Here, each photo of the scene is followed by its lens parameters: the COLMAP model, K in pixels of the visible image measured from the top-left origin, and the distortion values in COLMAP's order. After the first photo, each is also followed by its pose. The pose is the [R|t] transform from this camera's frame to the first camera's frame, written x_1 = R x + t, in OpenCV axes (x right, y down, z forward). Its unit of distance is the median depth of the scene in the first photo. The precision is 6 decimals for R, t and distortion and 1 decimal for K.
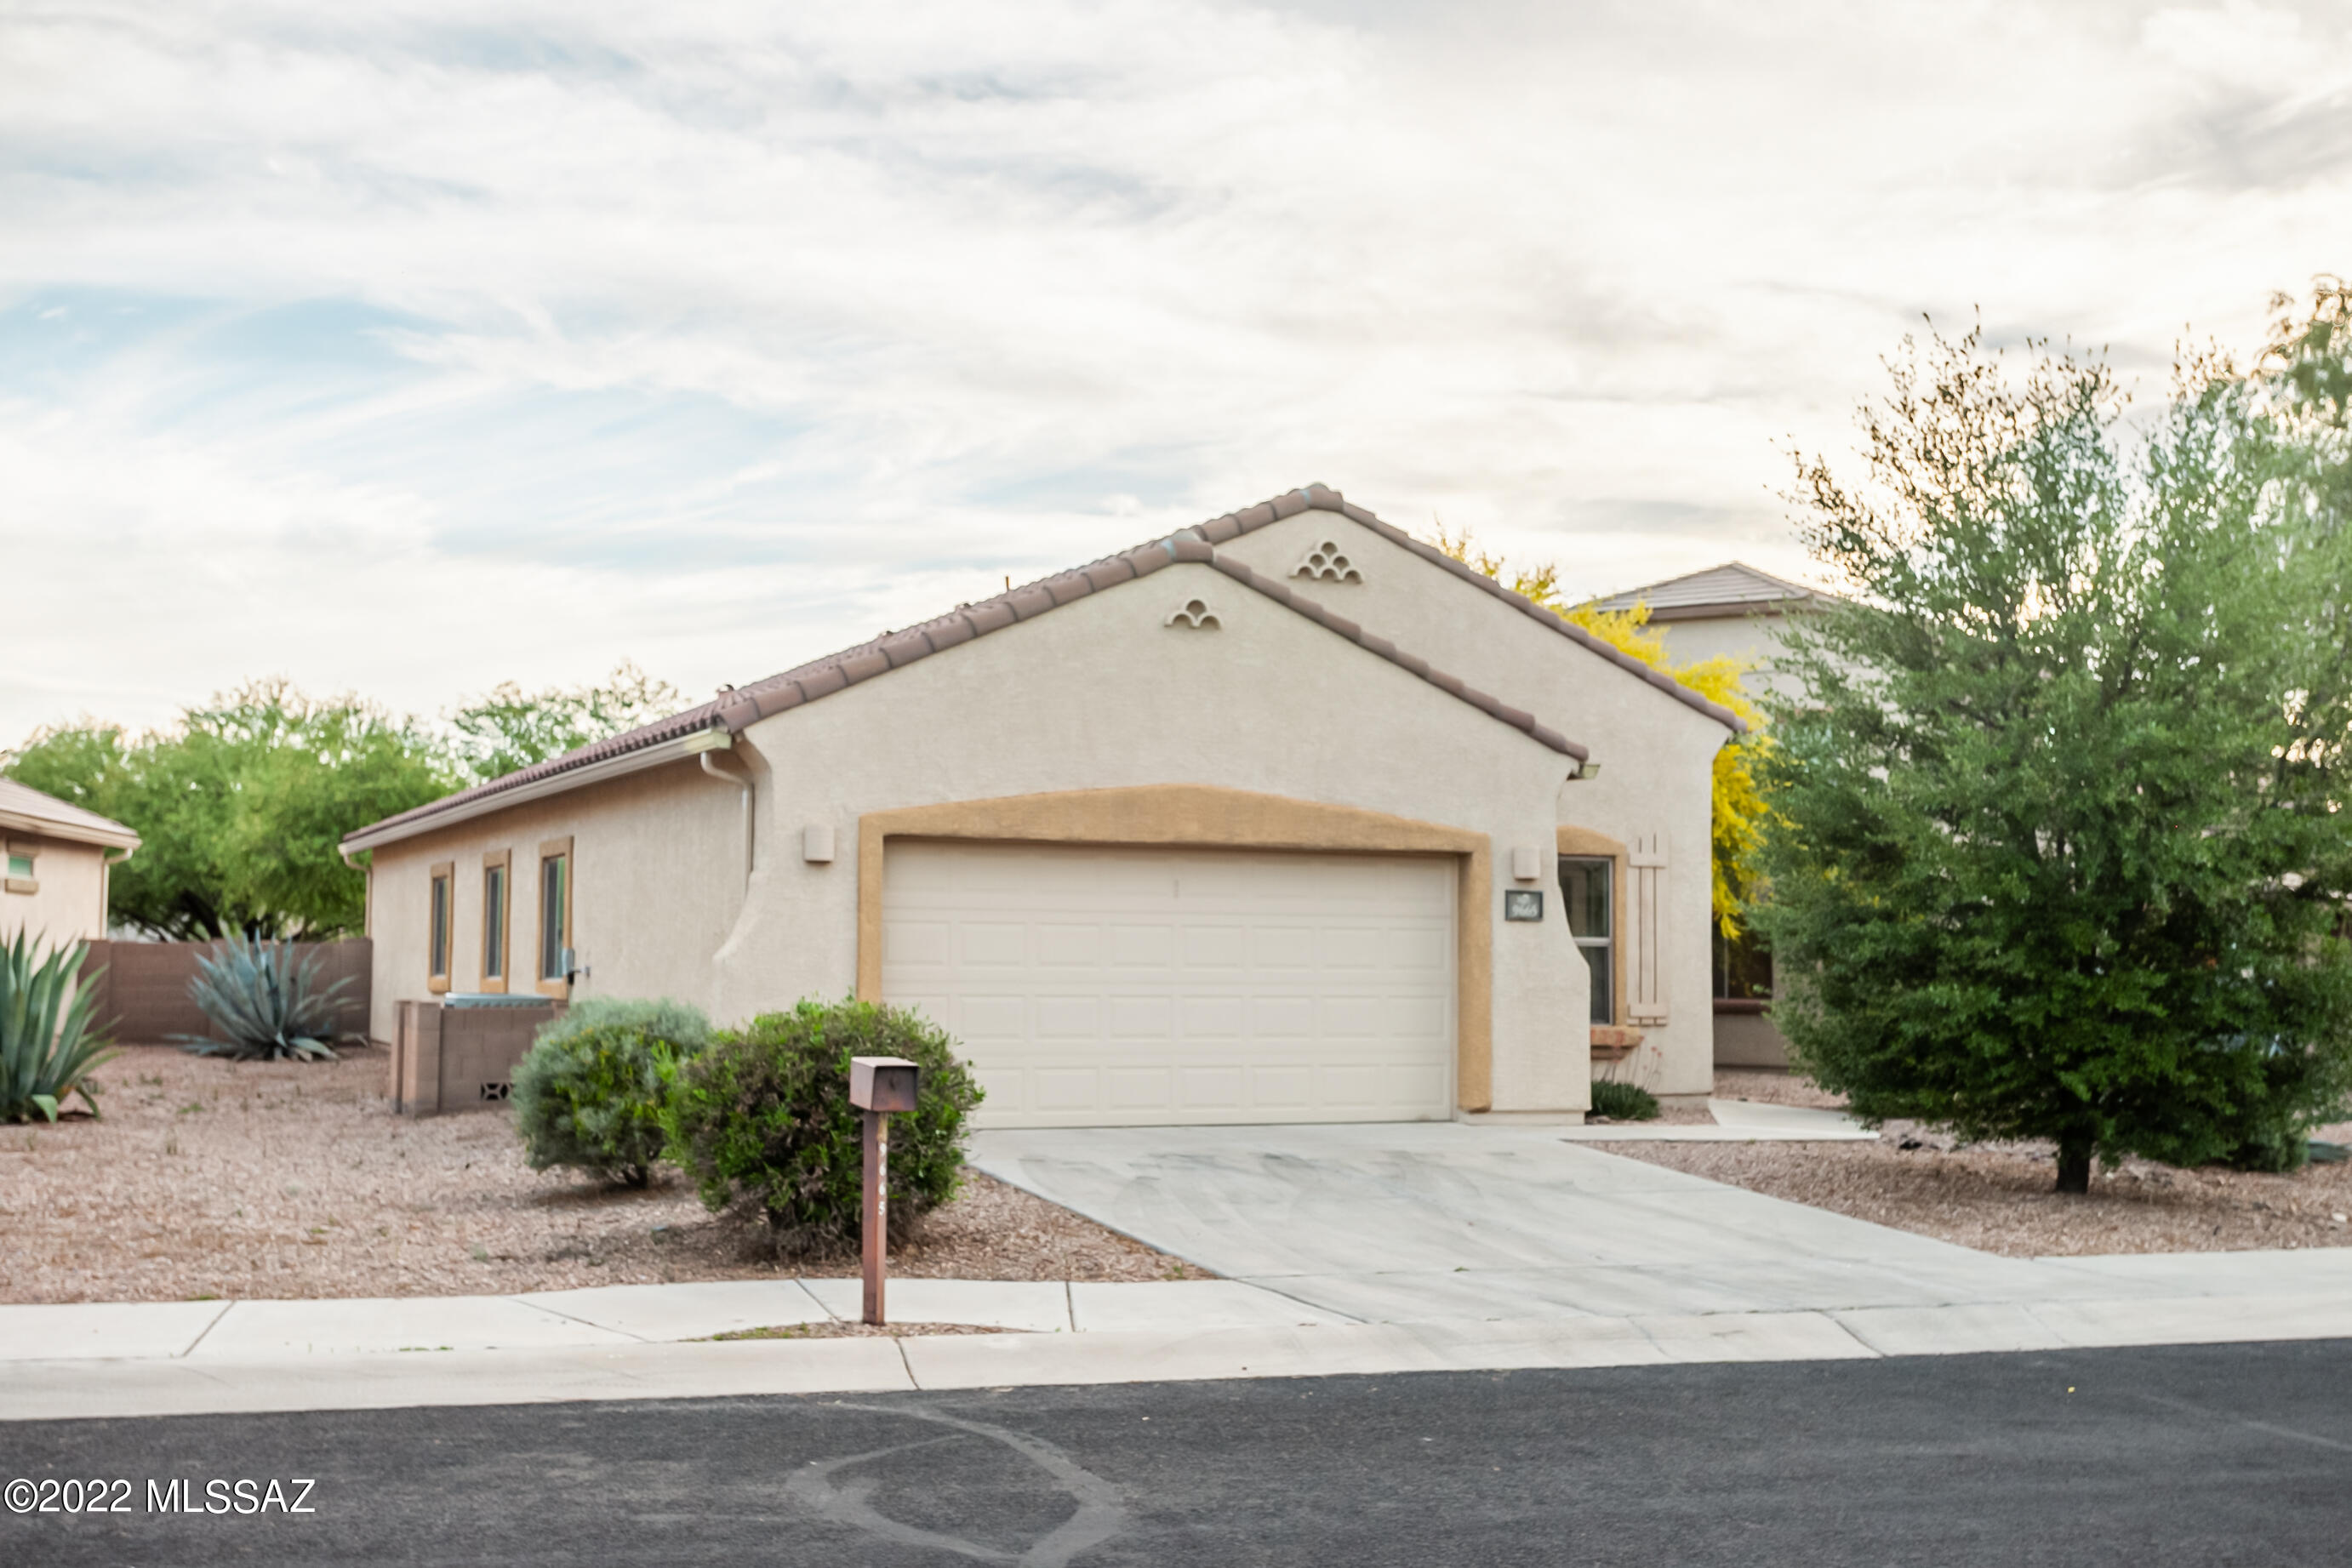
lens RADIAL K [[2637.2, 0, 1176.0], [0, 2637.2, 784.0], [0, 0, 1]] dist [0.008828, 0.046713]
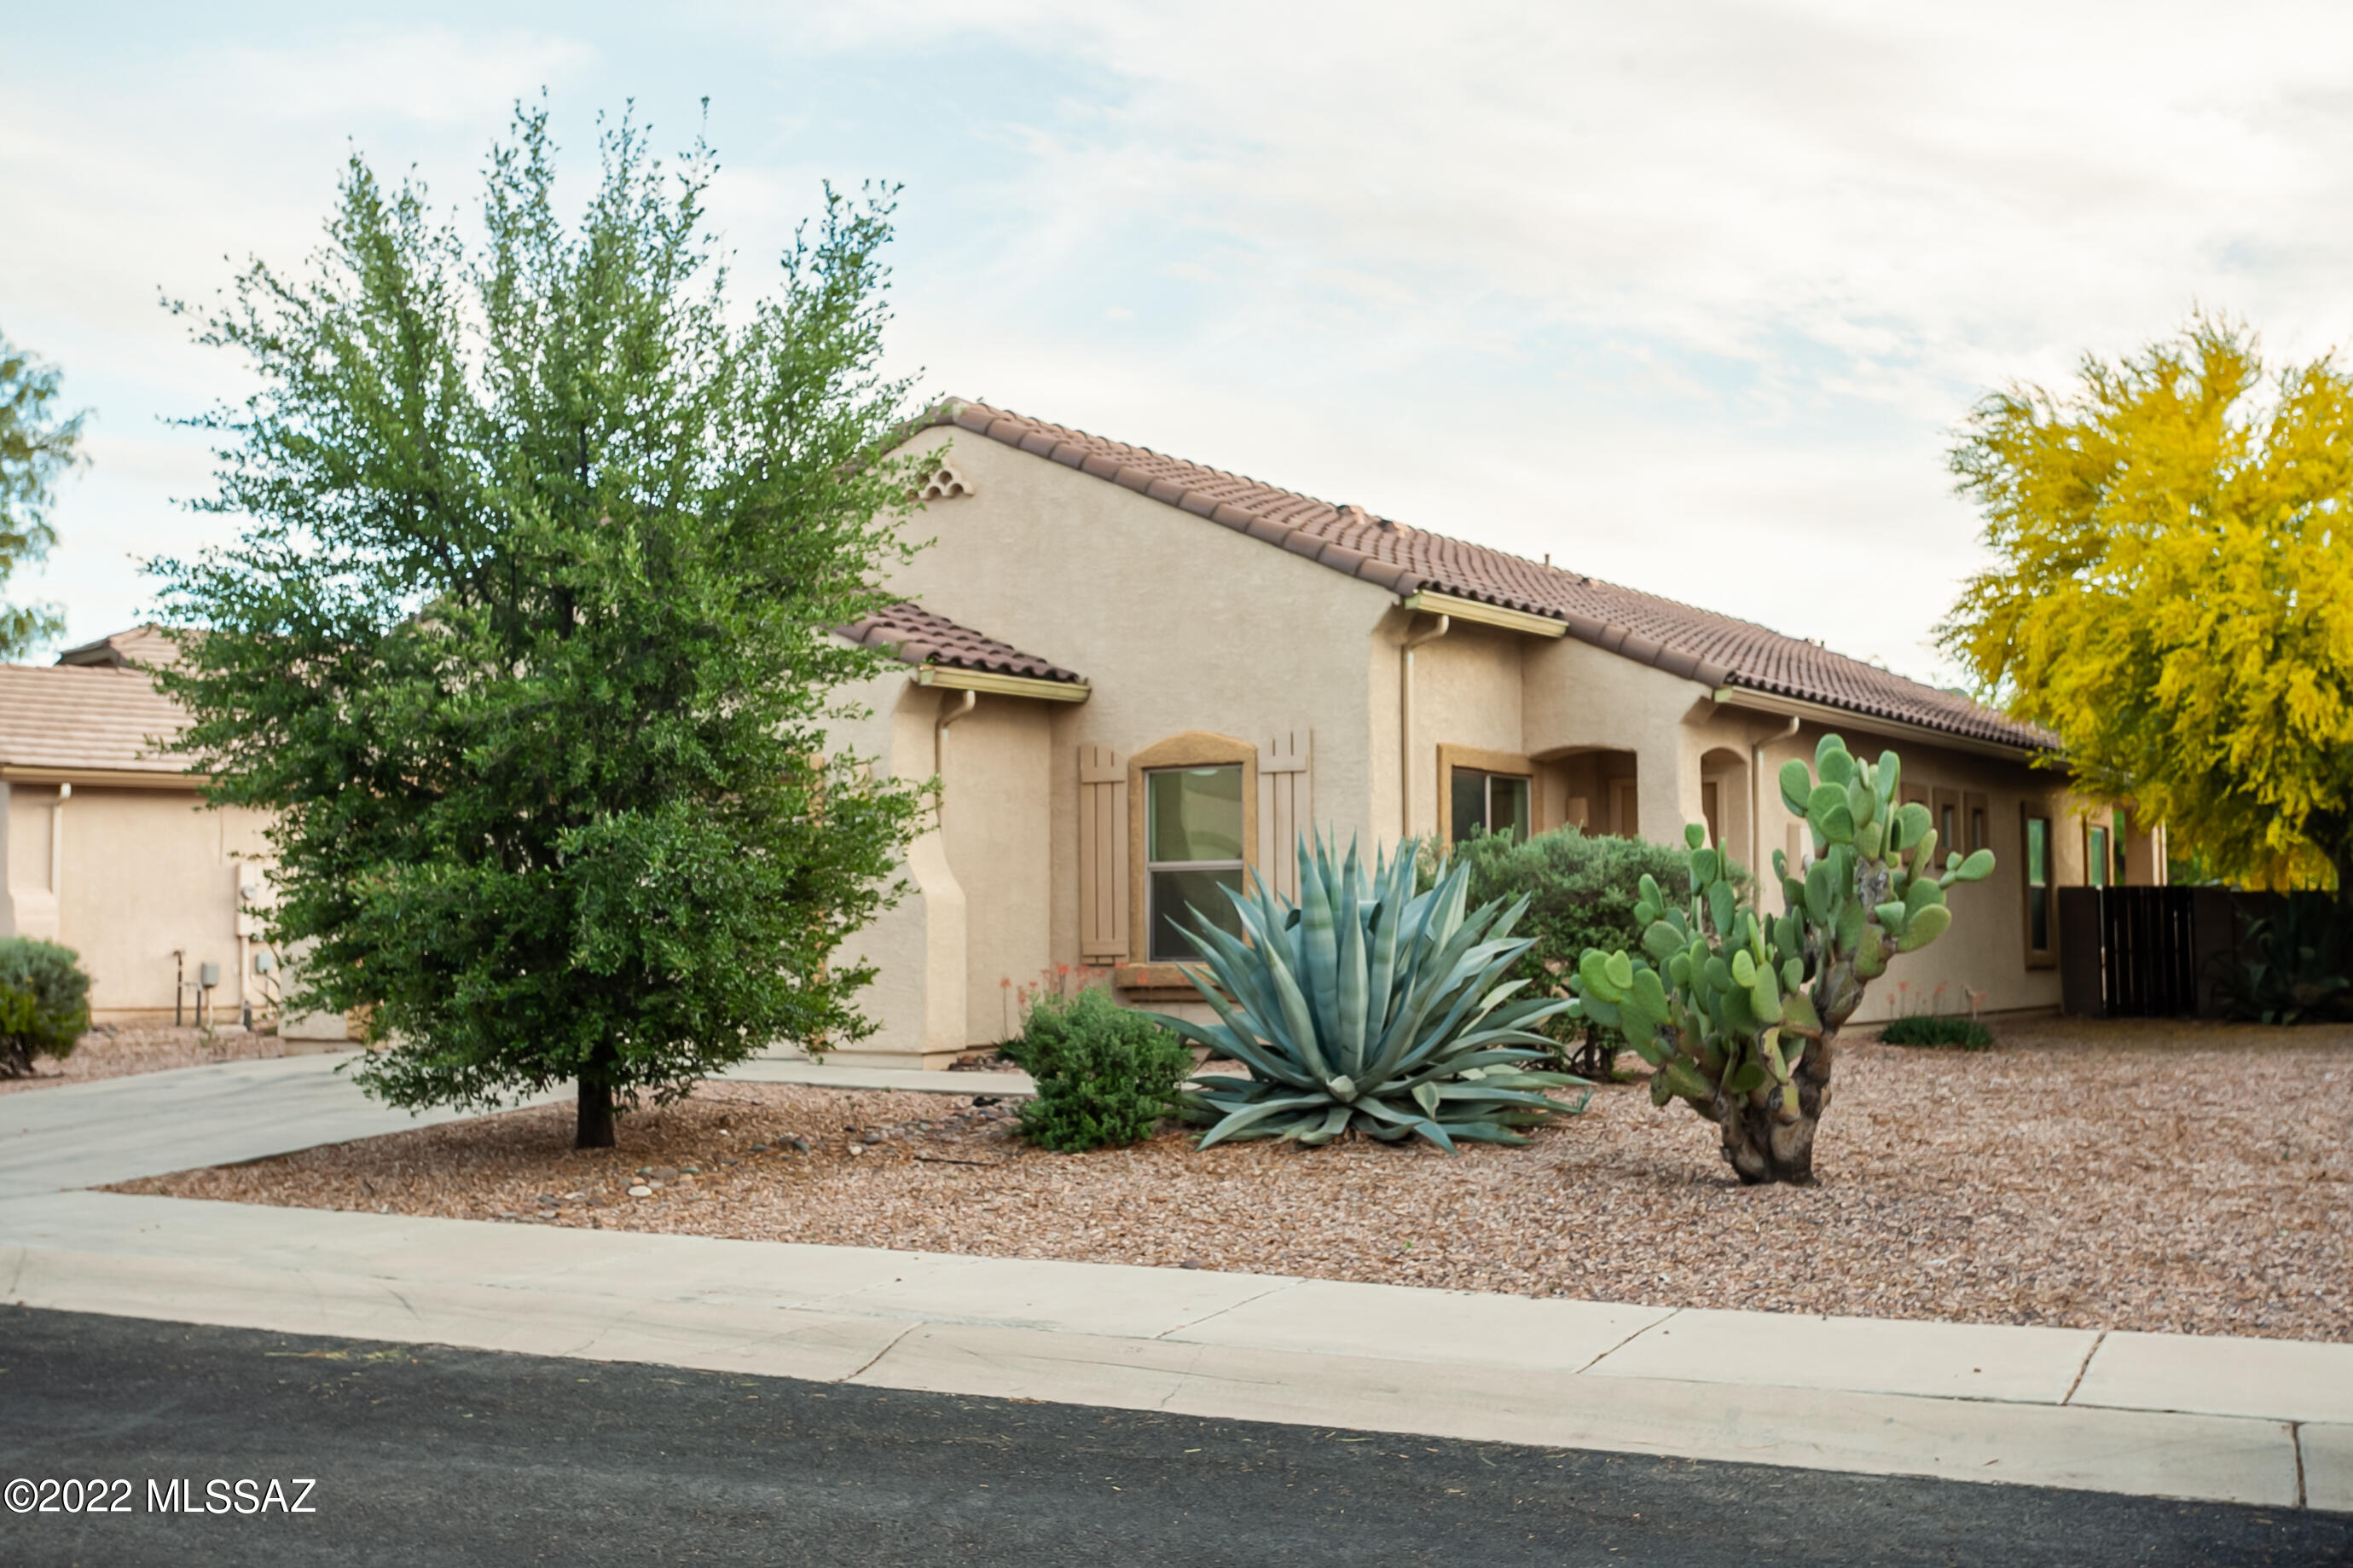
lens RADIAL K [[2638.2, 0, 1176.5], [0, 2638.2, 784.0], [0, 0, 1]] dist [0.008828, 0.046713]
pose [[0.557321, -0.062021, -0.827977, 1.003679], [0.069341, 0.997199, -0.028023, 0.066332], [0.827397, -0.041795, 0.560061, 0.595777]]
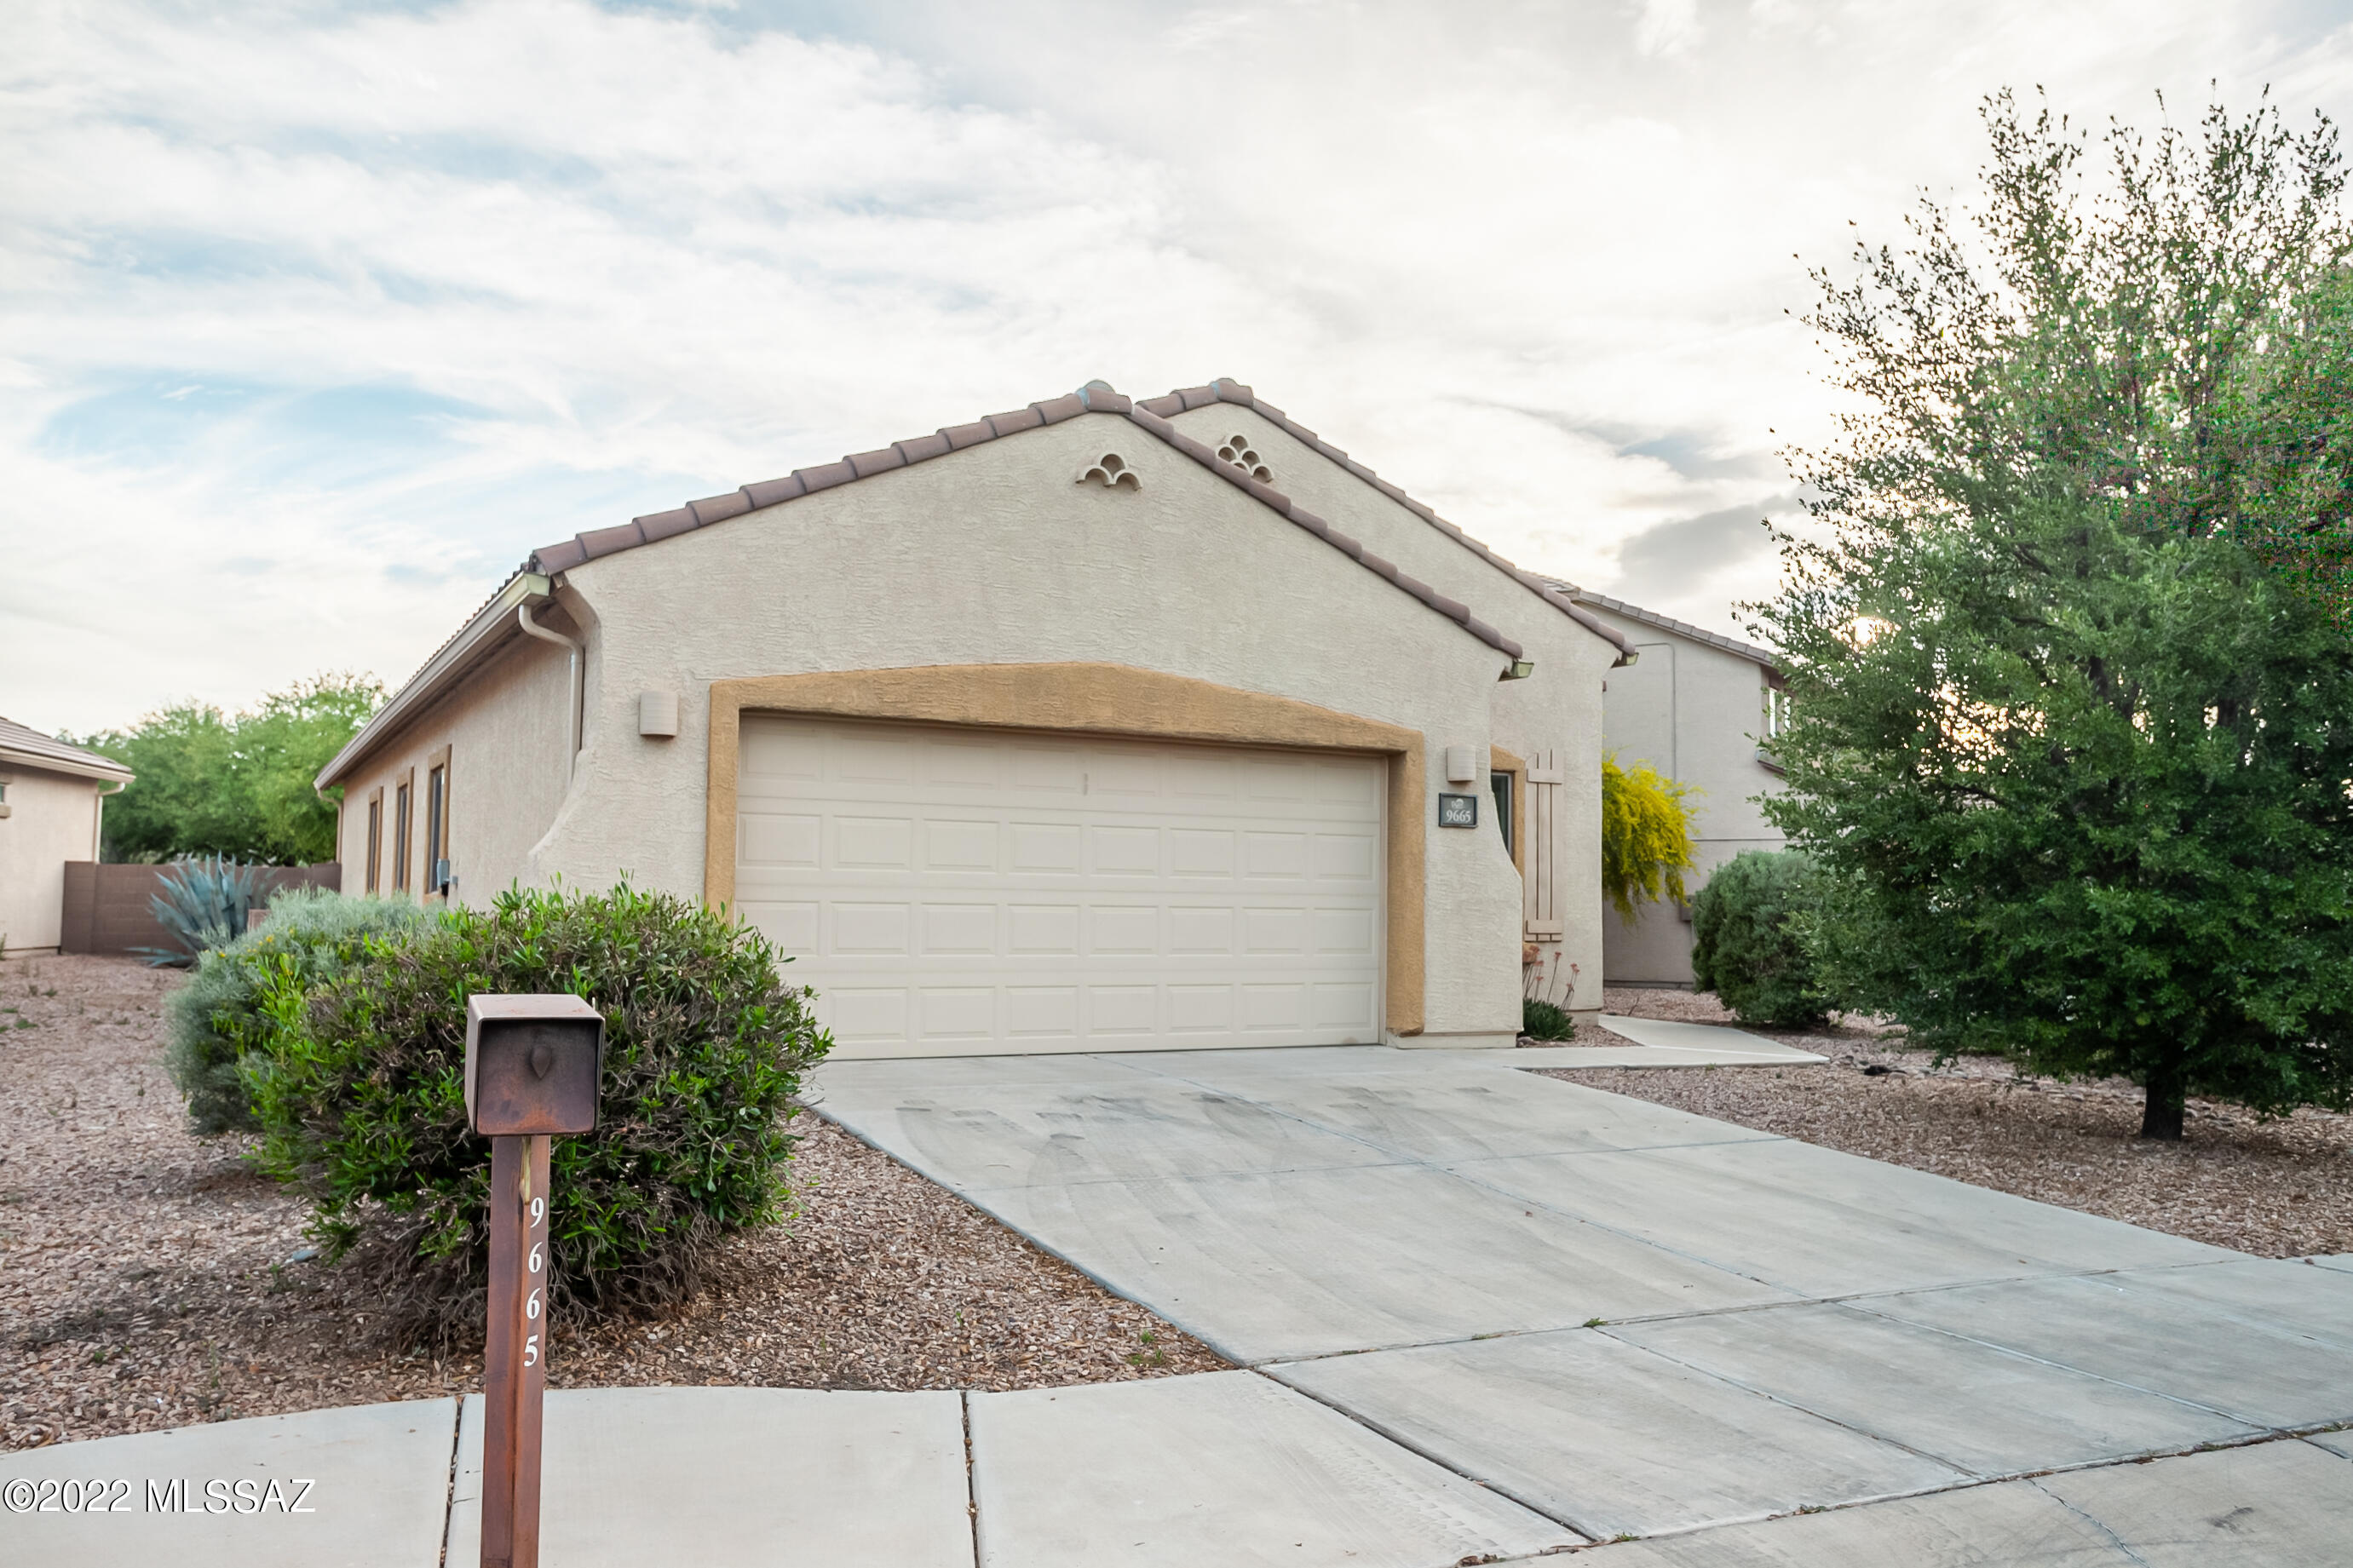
lens RADIAL K [[1768.9, 0, 1169.9], [0, 1768.9, 779.9], [0, 0, 1]] dist [-0.044443, 0.081355]
pose [[0.996745, 0.010473, 0.079932, -0.018878], [-0.010291, 0.999943, -0.002696, 0.039455], [-0.079956, 0.001864, 0.996797, 0.406936]]
